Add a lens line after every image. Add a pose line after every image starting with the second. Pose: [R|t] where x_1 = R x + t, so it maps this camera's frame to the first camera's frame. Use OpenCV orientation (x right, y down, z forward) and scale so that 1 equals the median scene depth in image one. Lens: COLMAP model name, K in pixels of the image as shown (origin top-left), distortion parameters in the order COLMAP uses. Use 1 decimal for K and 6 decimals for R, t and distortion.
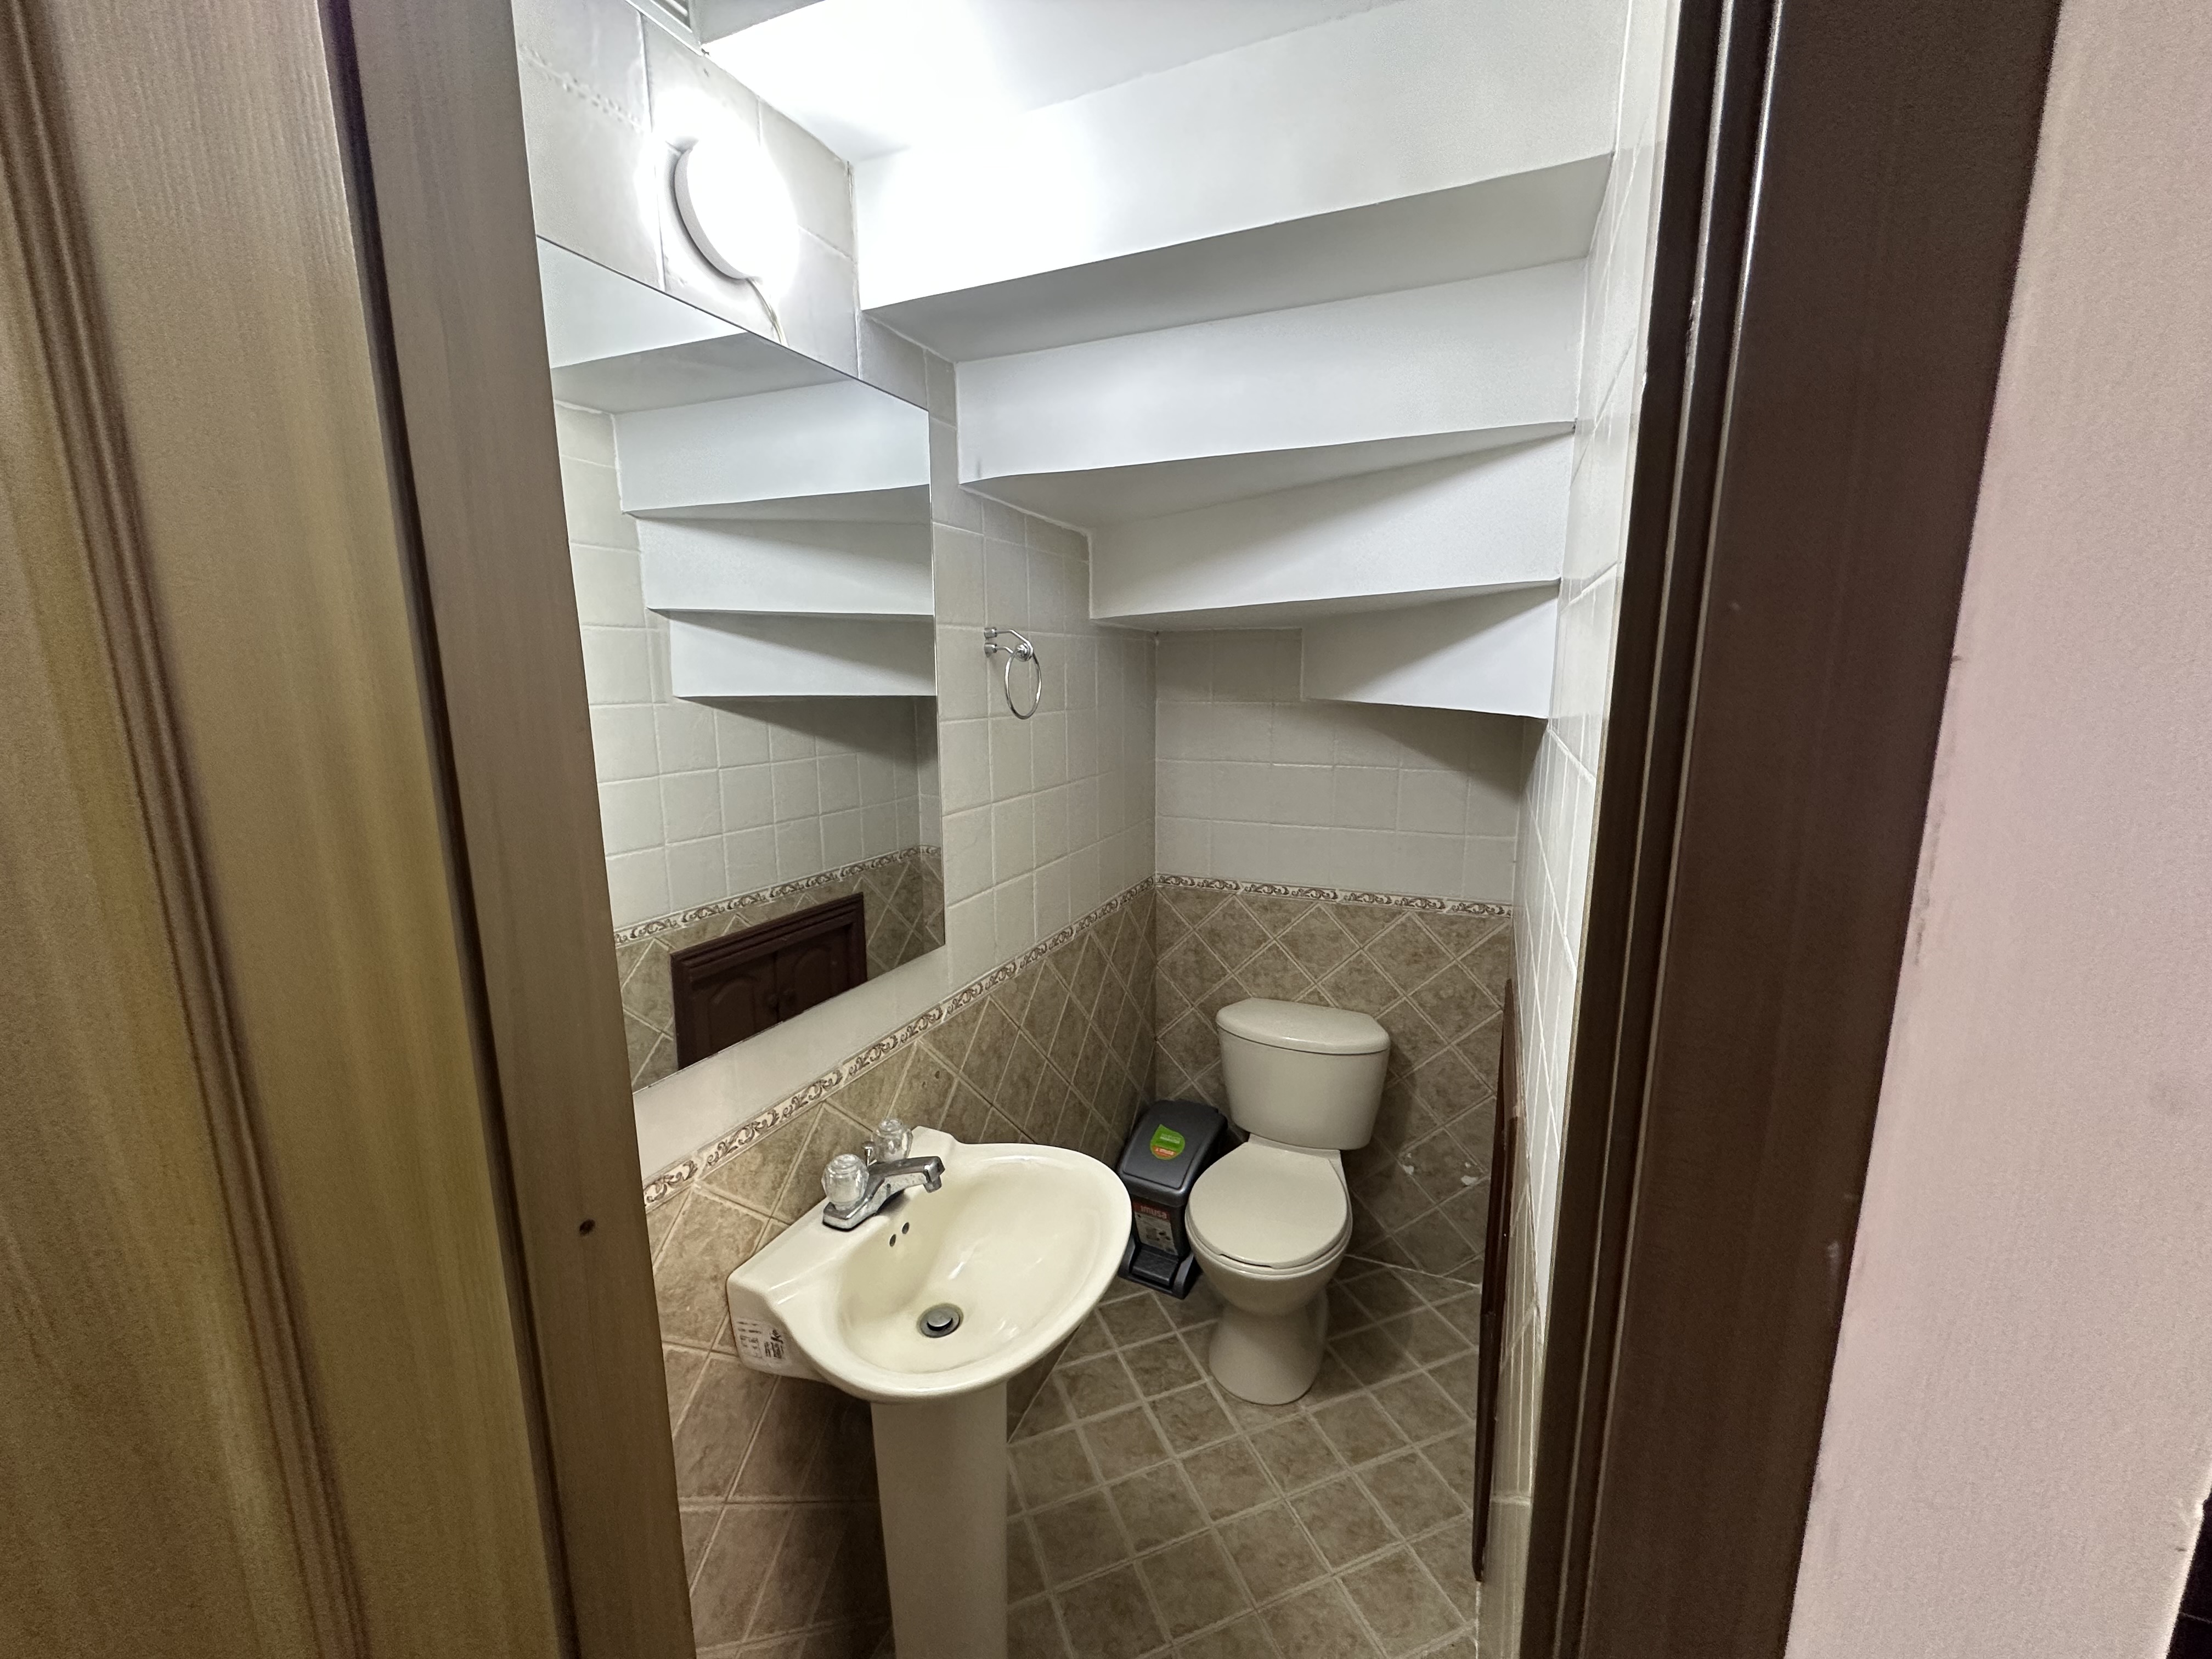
lens RADIAL K [[883.4, 0, 1105.2], [0, 883.4, 832.8], [0, 0, 1]] dist [-0.003257, 0.001054]
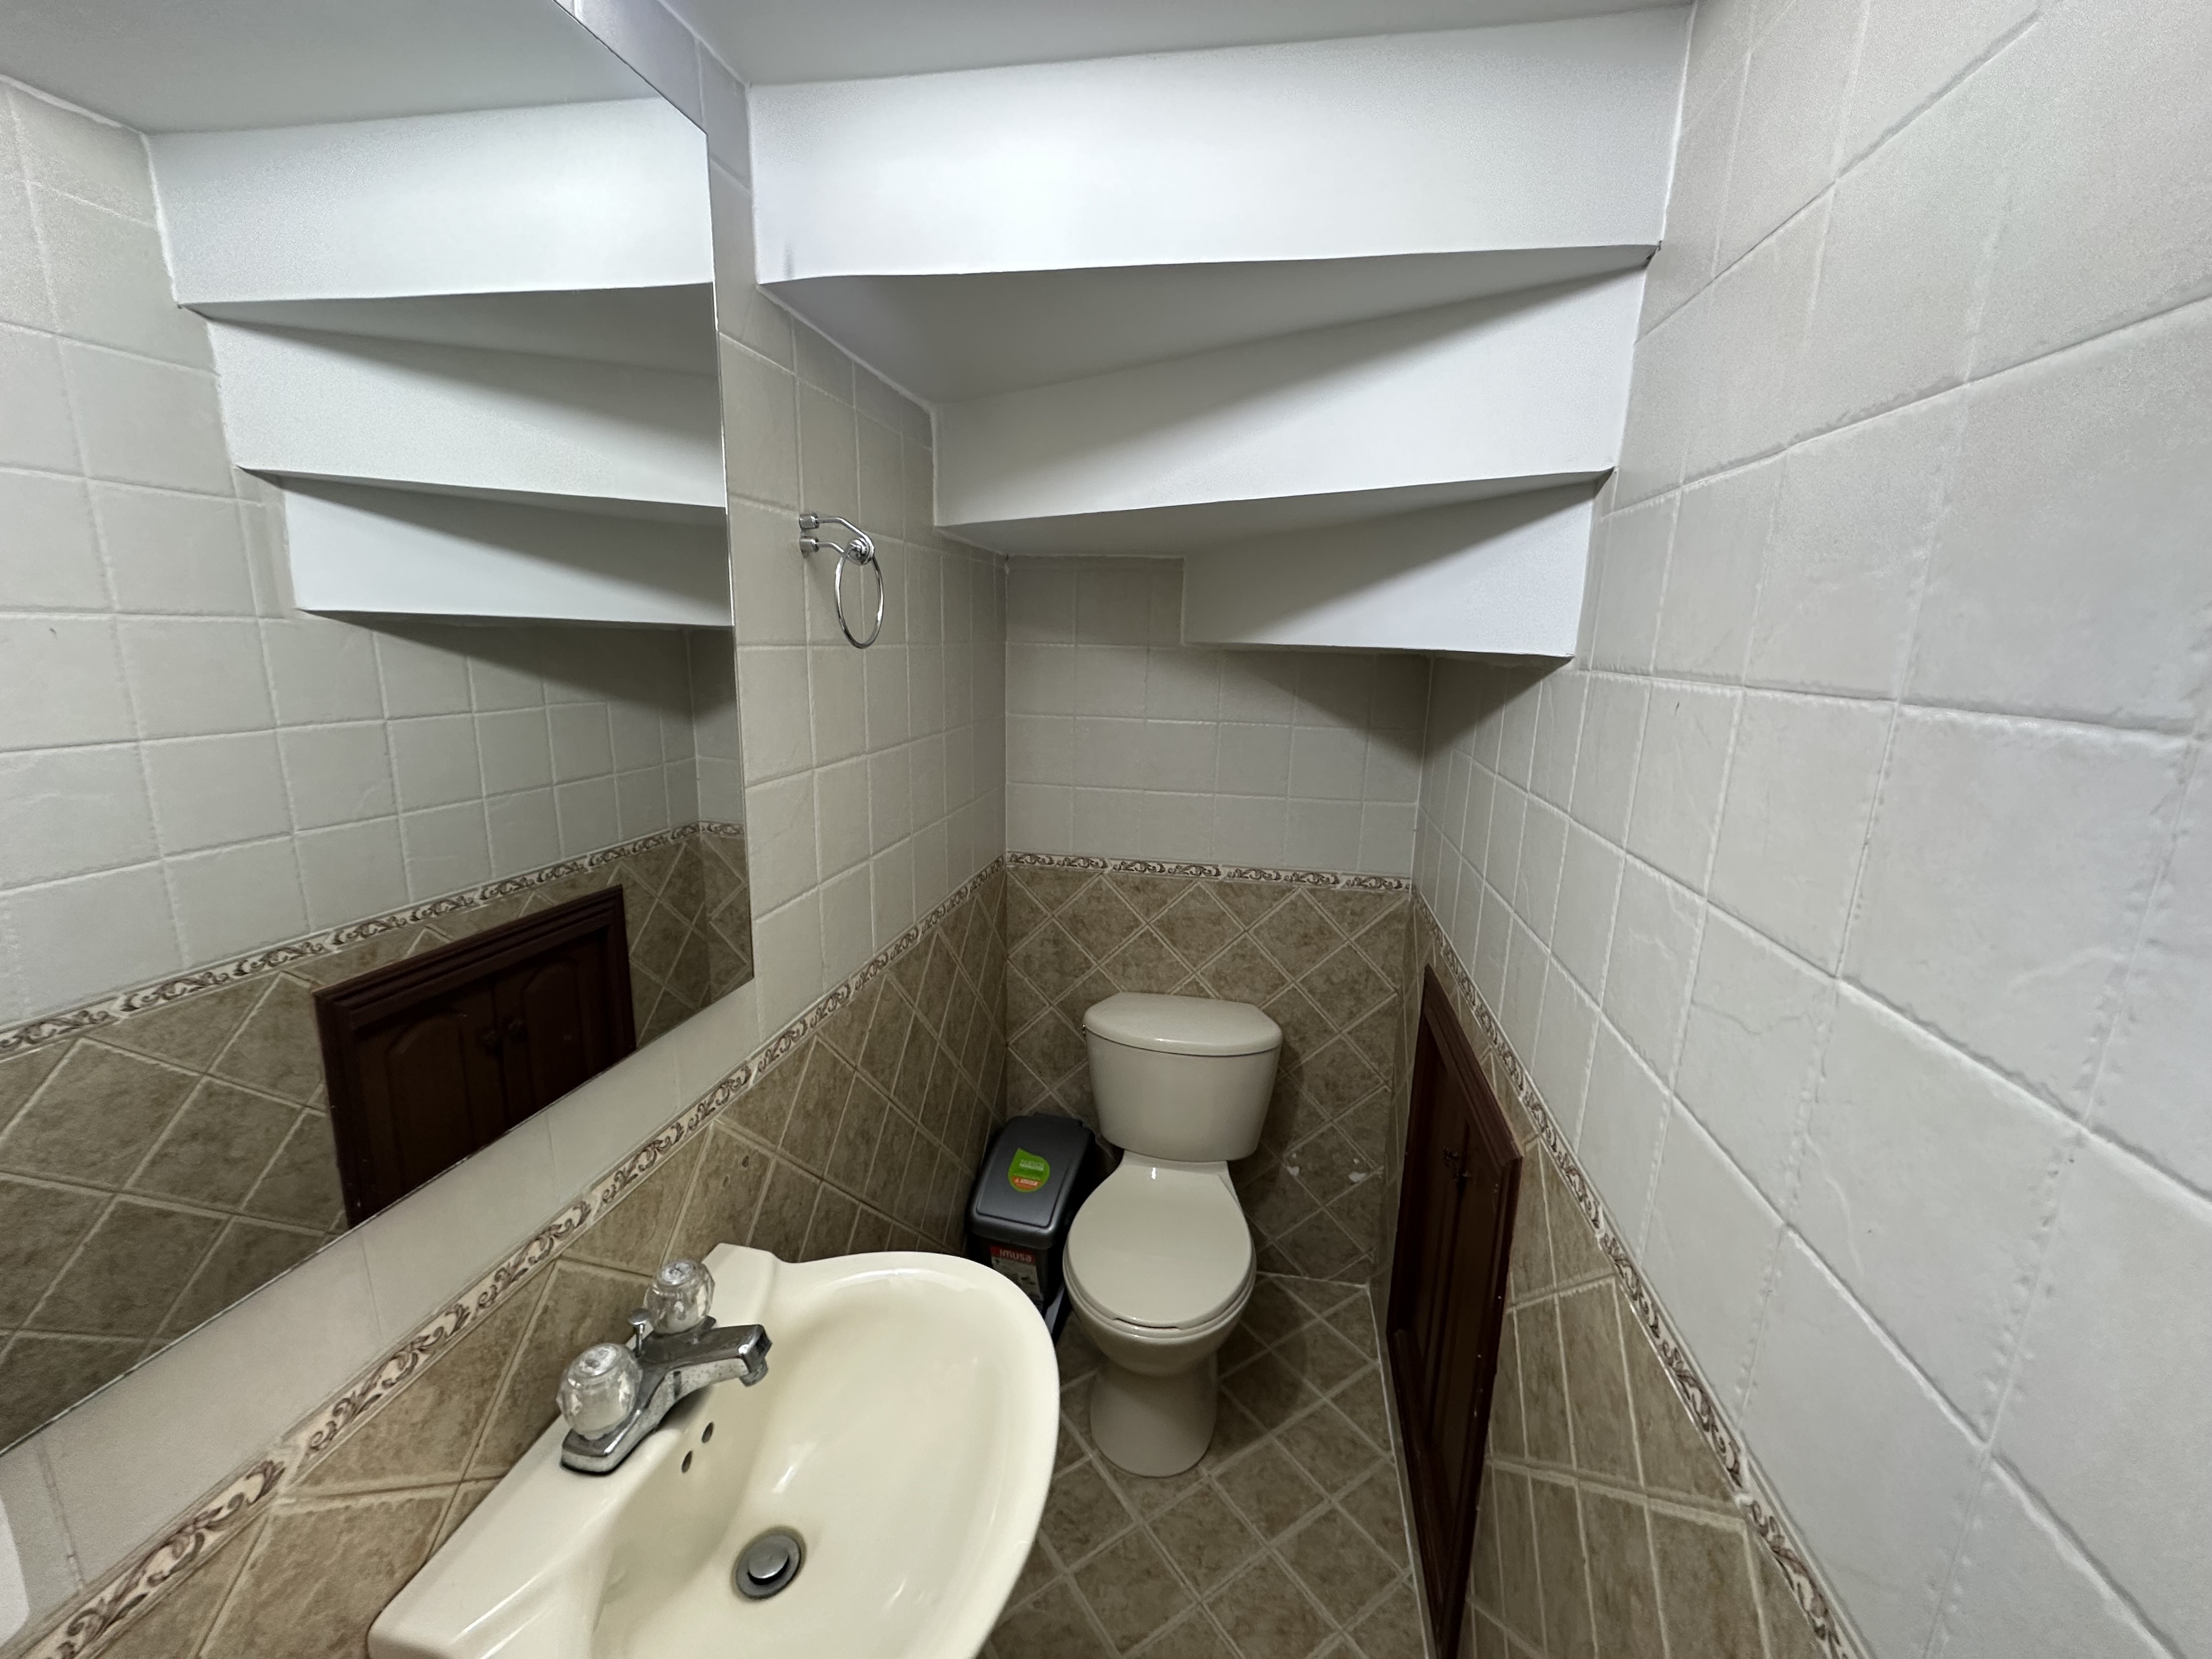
lens RADIAL K [[883.4, 0, 1105.9], [0, 883.4, 829.5], [0, 0, 1]] dist [-0.003257, 0.001054]
pose [[0.973220, -0.020996, 0.228913, -0.055214], [0.012222, 0.999138, 0.039682, -0.008548], [-0.229549, -0.035822, 0.972638, 0.219832]]
